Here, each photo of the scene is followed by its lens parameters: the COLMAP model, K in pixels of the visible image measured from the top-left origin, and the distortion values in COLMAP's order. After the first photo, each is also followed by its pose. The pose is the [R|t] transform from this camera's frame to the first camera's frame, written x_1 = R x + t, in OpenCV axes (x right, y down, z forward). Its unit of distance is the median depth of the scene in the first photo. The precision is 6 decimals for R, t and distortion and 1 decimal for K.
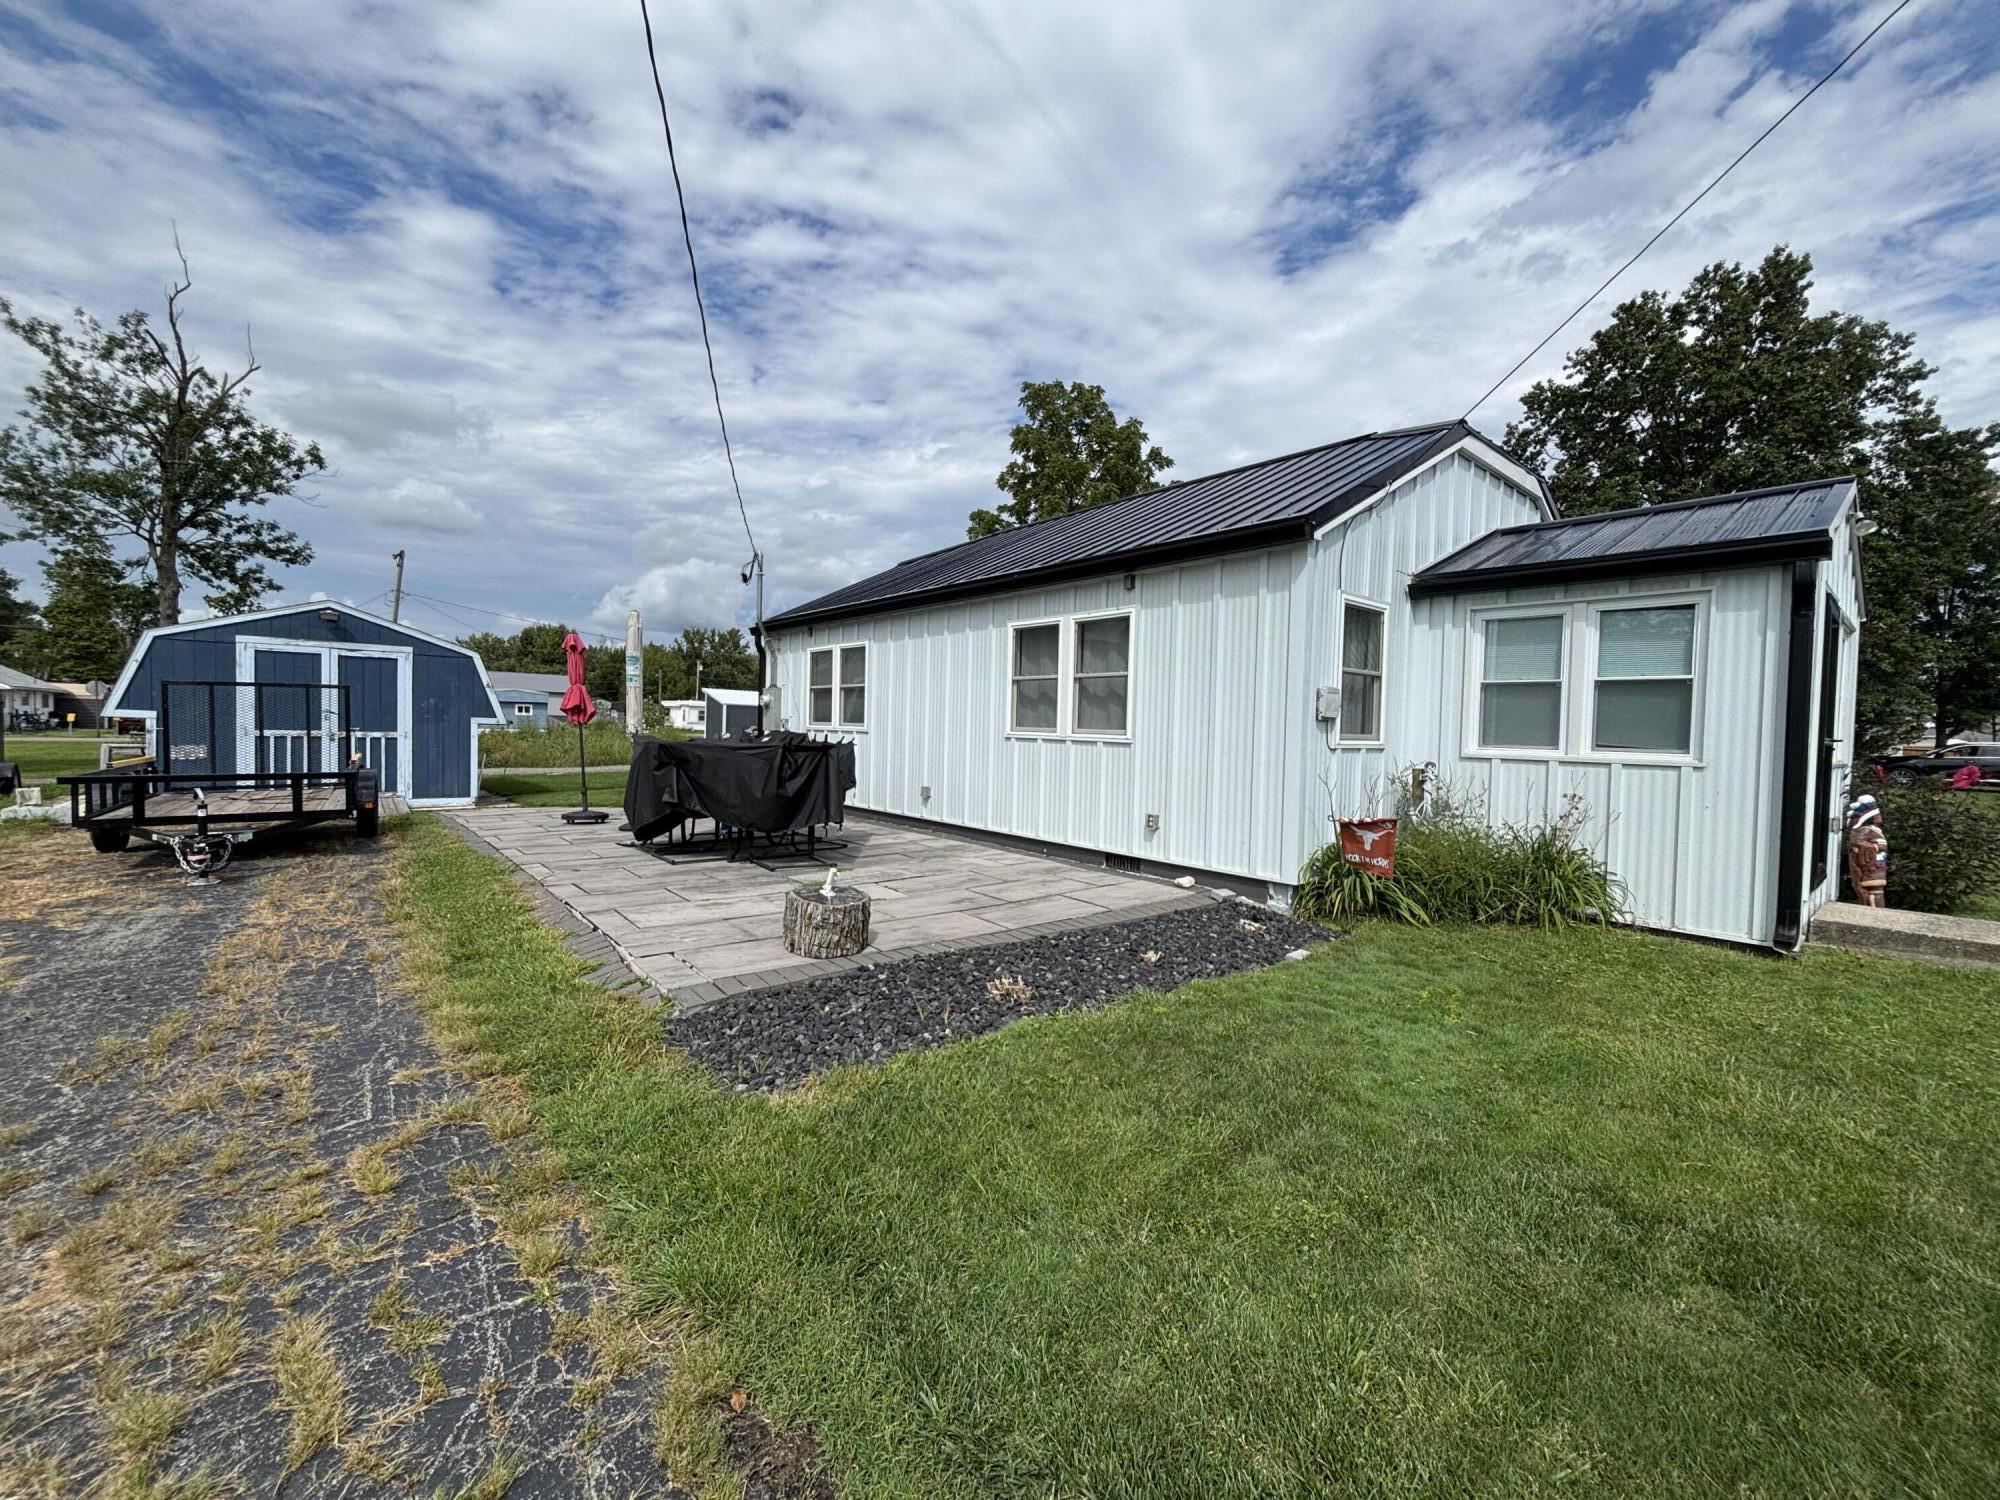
lens RADIAL K [[802.1, 0, 1009.8], [0, 802.1, 743.2], [0, 0, 1]] dist [-0.004333, -0.000152]
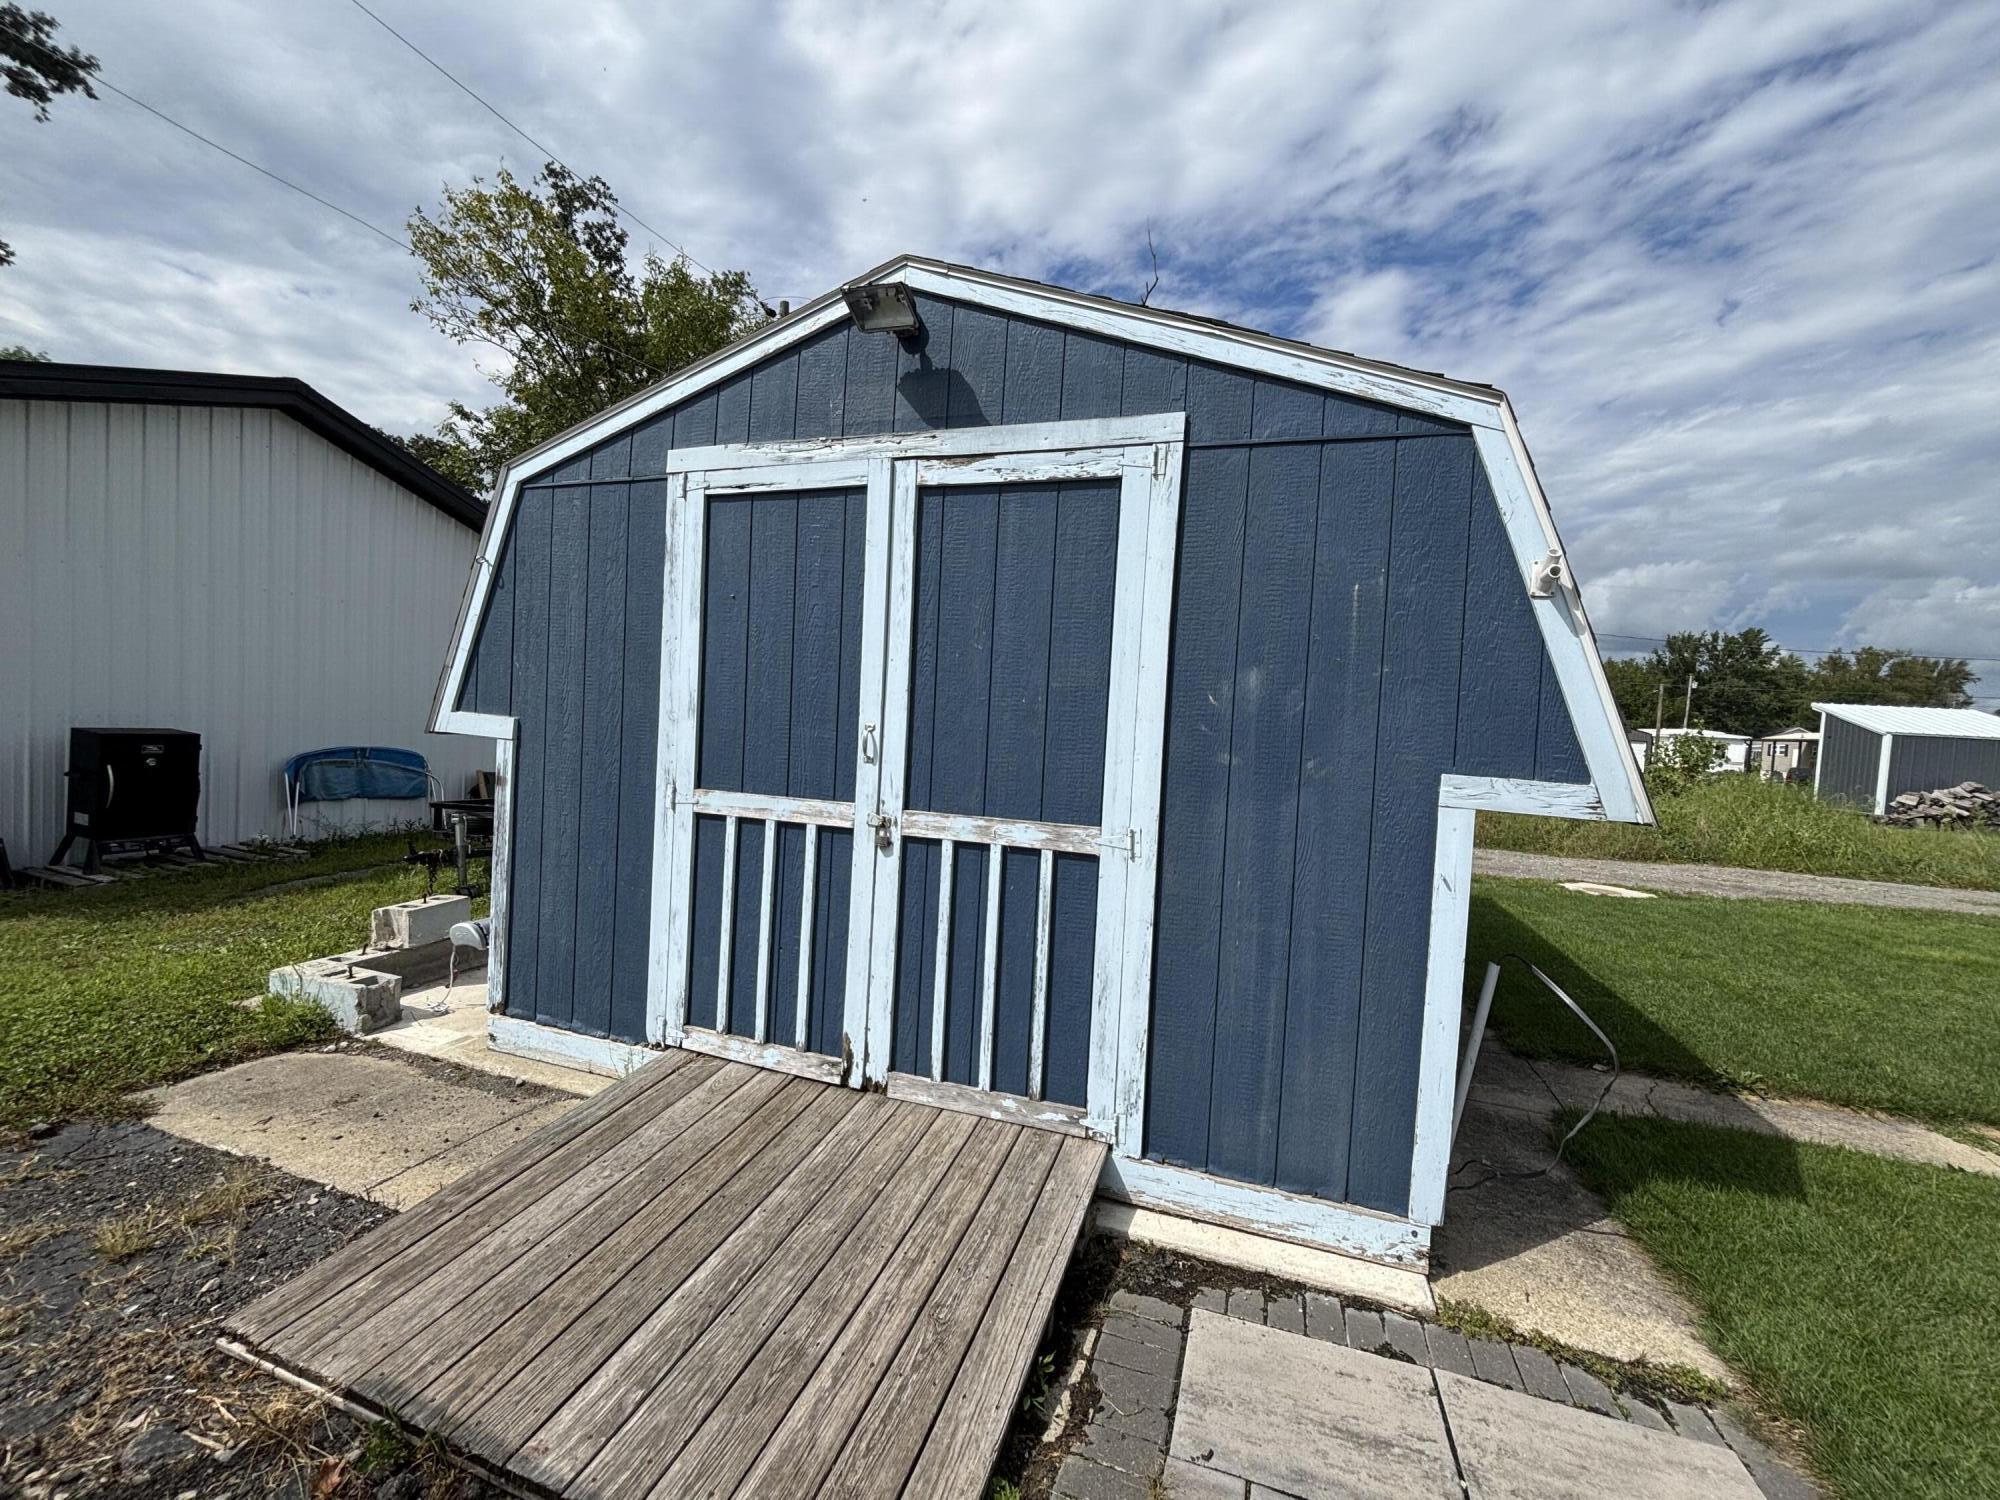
lens RADIAL K [[802.1, 0, 1009.8], [0, 802.1, 746.8], [0, 0, 1]] dist [-0.004333, -0.000152]
pose [[0.534449, 0.021746, -0.844921, -0.184438], [-0.055191, 0.998433, -0.009214, -0.009743], [0.843397, 0.051557, 0.534812, 0.265450]]
